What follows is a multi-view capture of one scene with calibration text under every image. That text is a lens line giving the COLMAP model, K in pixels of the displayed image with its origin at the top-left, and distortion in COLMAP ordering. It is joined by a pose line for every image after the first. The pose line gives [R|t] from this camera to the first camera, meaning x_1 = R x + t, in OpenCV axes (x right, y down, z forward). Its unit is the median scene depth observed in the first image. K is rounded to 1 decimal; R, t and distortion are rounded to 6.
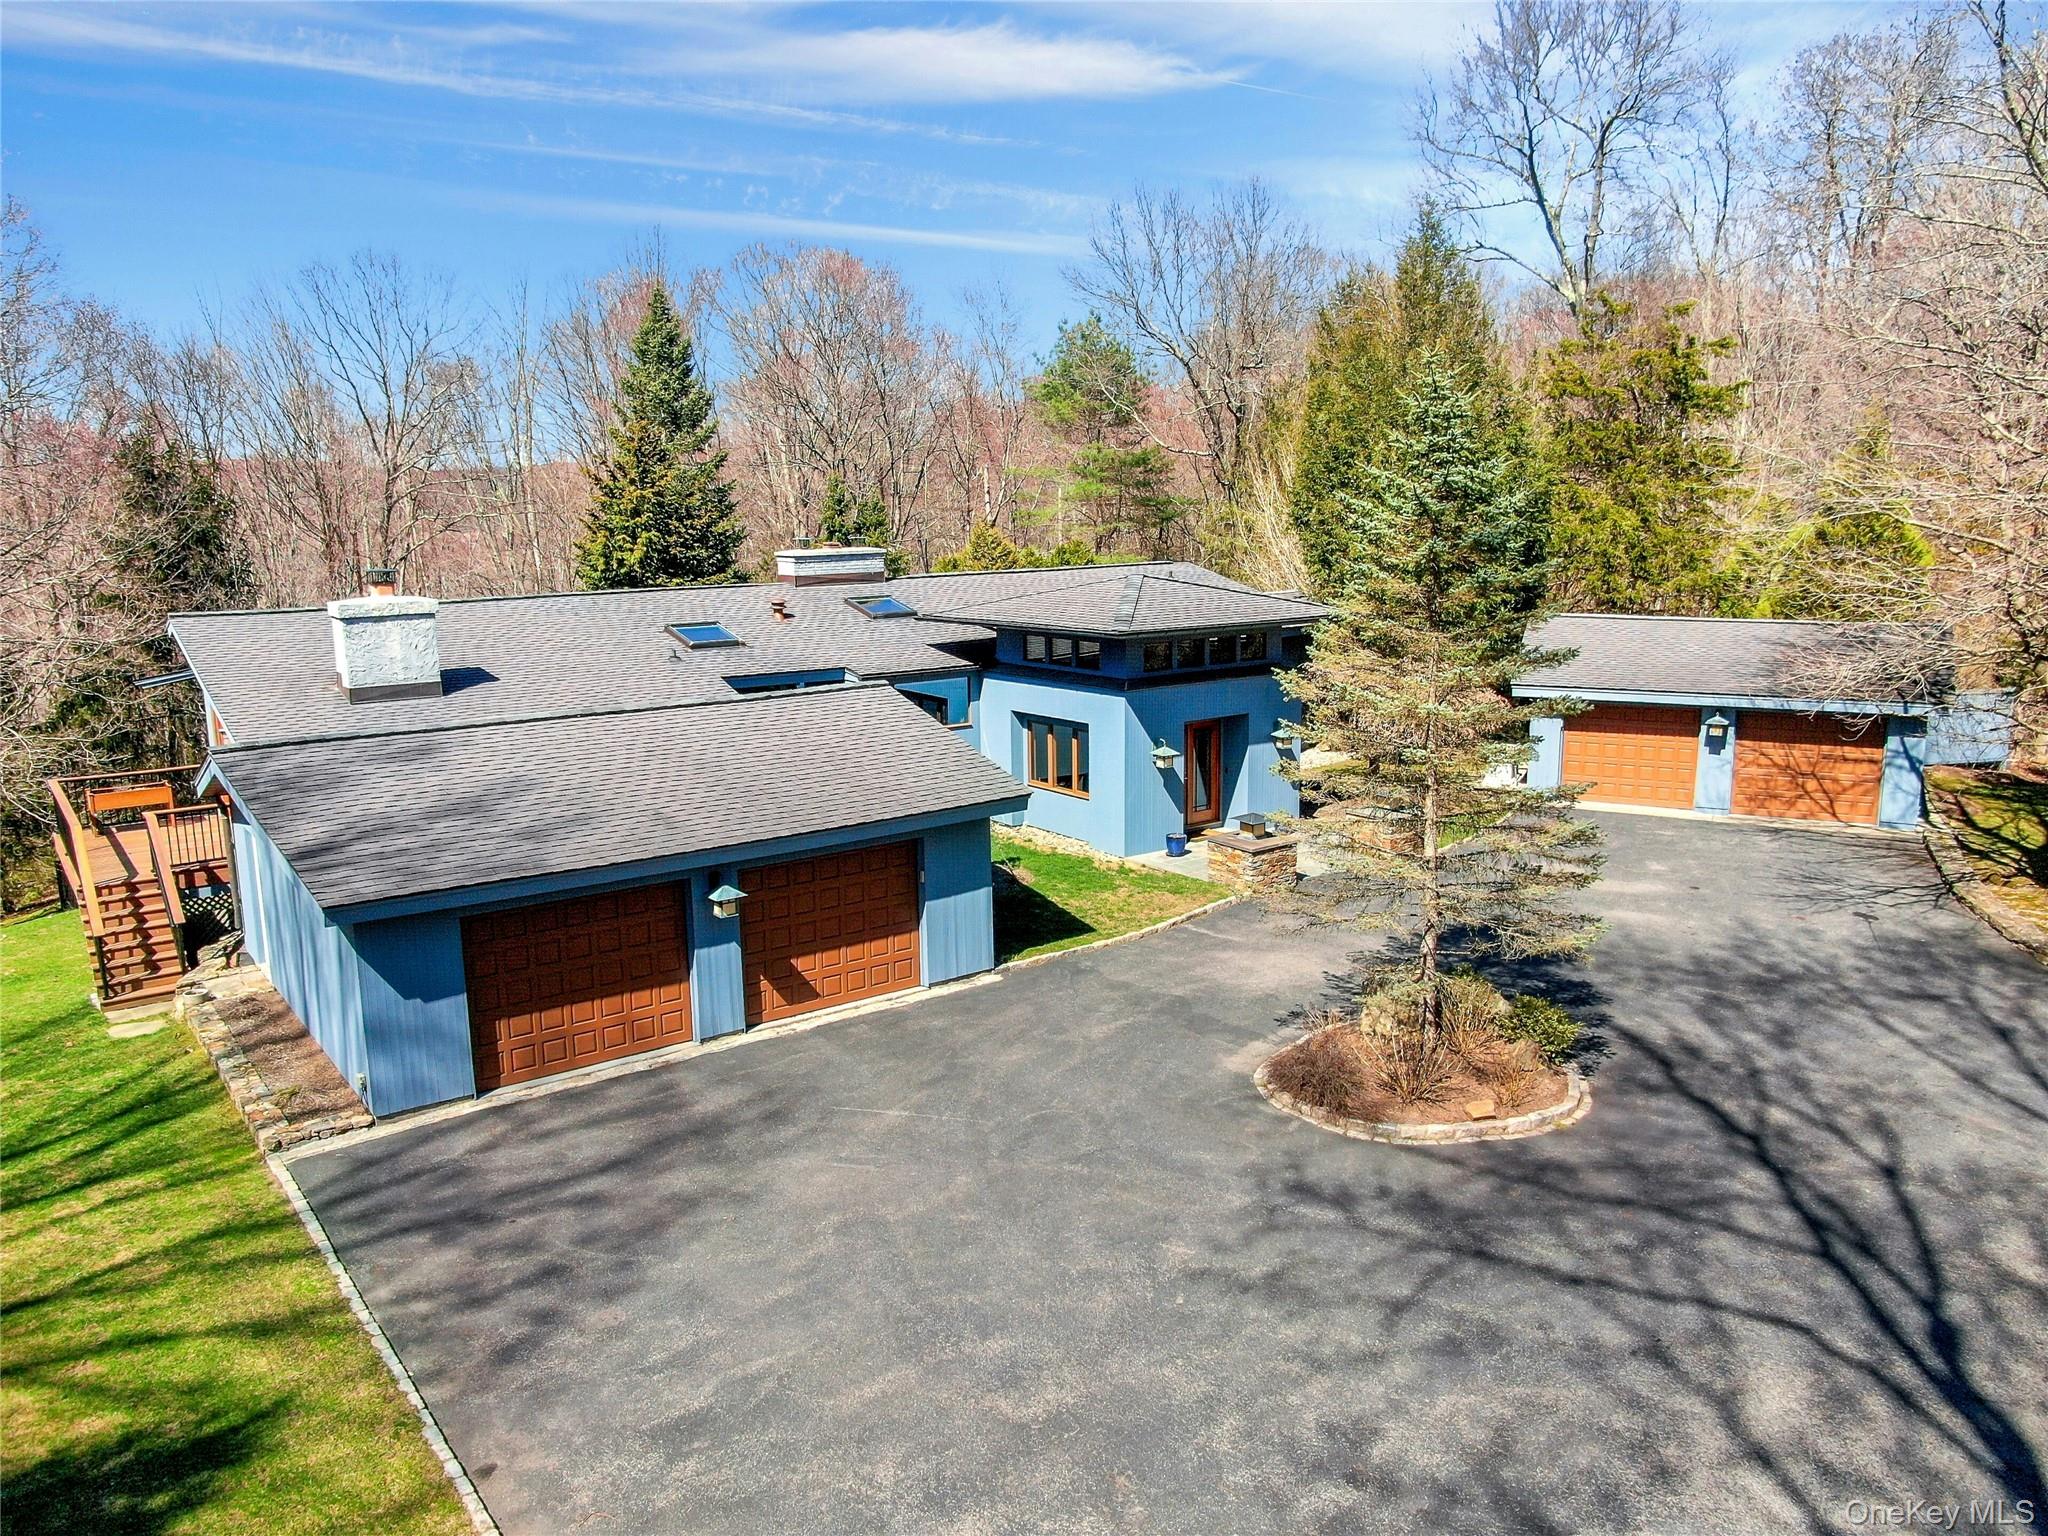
lens RADIAL K [[1535.6, 0, 1024.0], [0, 1535.6, 768.0], [0, 0, 1]] dist [-0.000385, 0.000519]
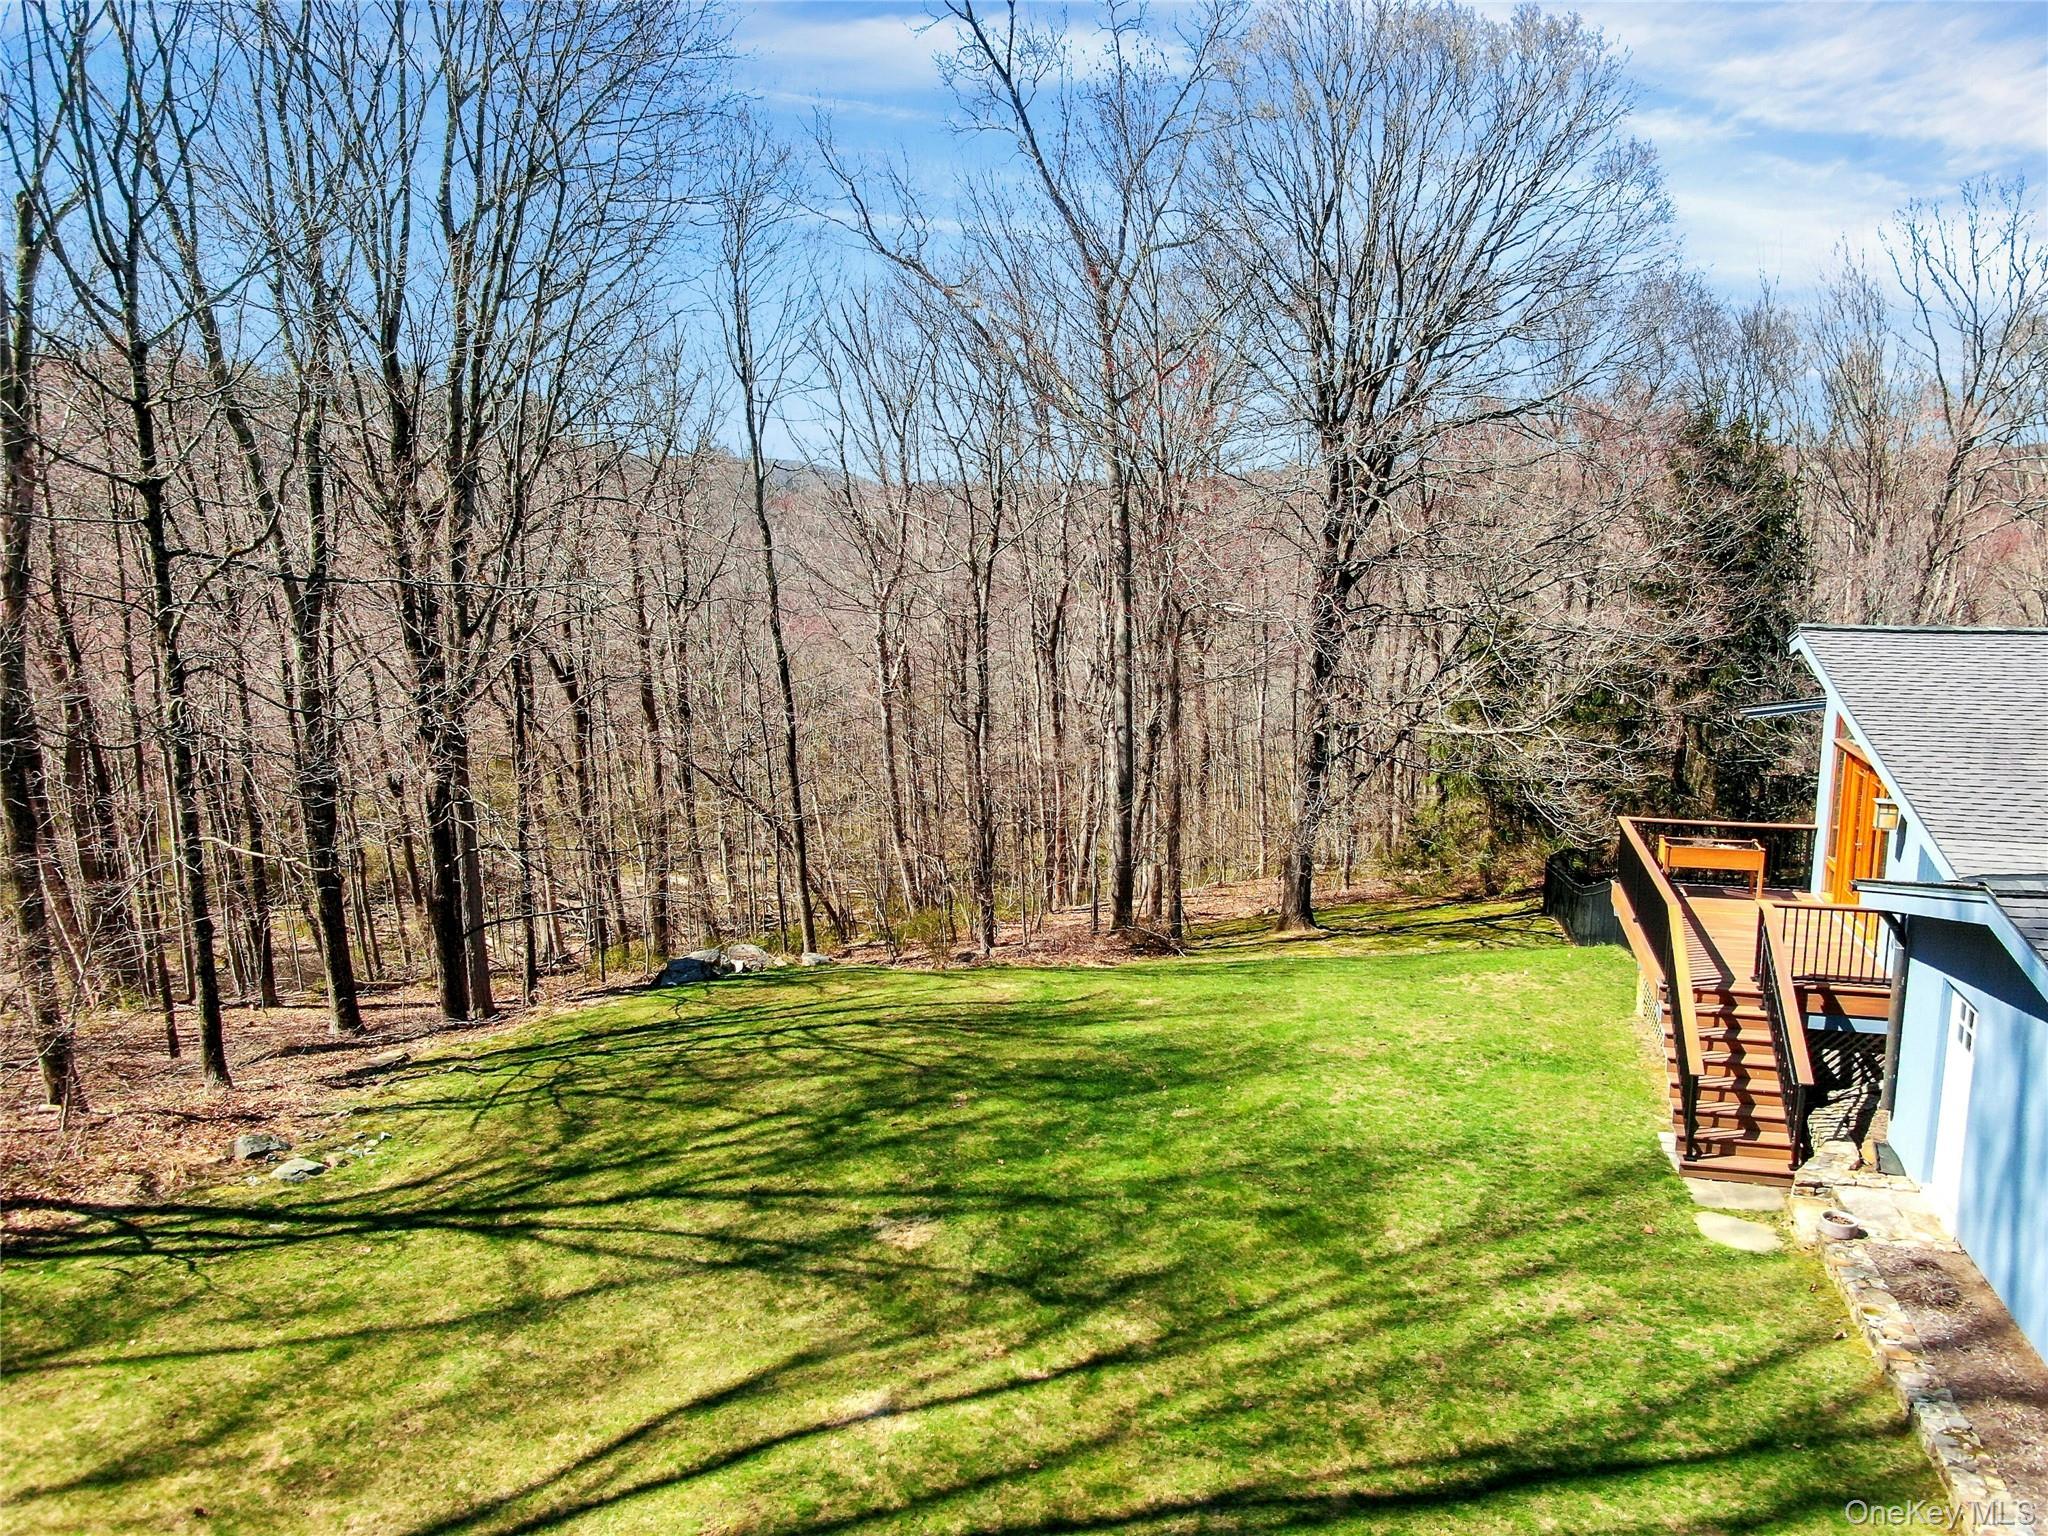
lens RADIAL K [[1535.6, 0, 1024.0], [0, 1535.6, 768.0], [0, 0, 1]] dist [-0.000385, 0.000519]
pose [[0.643239, 0.152751, -0.750274, -0.274181], [-0.146549, 0.986343, 0.075171, -0.038447], [0.751509, 0.061599, 0.656840, 0.268800]]
